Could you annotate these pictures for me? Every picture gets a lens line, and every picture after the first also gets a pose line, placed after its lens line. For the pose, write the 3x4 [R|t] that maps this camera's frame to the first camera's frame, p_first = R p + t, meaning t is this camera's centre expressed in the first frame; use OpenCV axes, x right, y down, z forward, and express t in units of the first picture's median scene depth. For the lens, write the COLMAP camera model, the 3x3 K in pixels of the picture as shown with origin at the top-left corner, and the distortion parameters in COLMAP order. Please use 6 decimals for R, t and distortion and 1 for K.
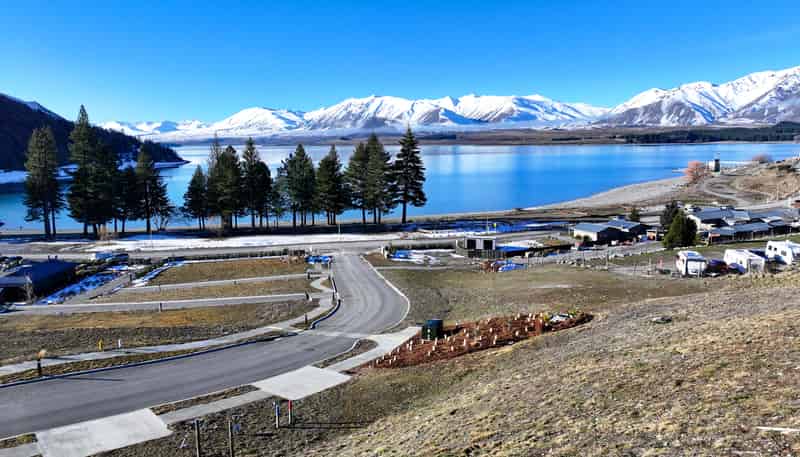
lens RADIAL K [[570.4, 0, 403.1], [0, 570.4, 226.4], [0, 0, 1]] dist [0.003603, 0.007007]
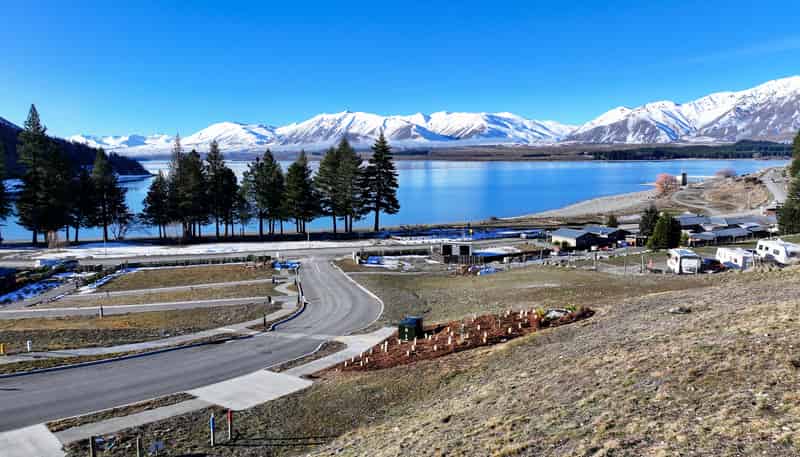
lens RADIAL K [[570.4, 0, 403.0], [0, 570.4, 227.1], [0, 0, 1]] dist [0.003603, 0.007007]
pose [[0.998813, -0.000039, 0.048703, -0.000757], [0.001312, 0.999659, -0.026097, 0.017854], [-0.048686, 0.026130, 0.998472, 0.048206]]
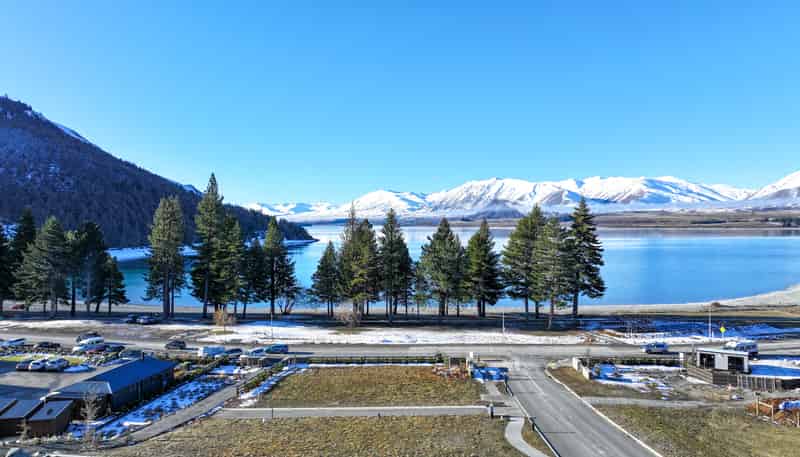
lens RADIAL K [[570.4, 0, 402.0], [0, 570.4, 226.8], [0, 0, 1]] dist [0.003603, 0.007007]
pose [[0.977852, 0.009875, -0.209064, -0.096420], [-0.039107, 0.989915, -0.136155, -0.020063], [0.205611, 0.141316, 0.968377, 0.244146]]
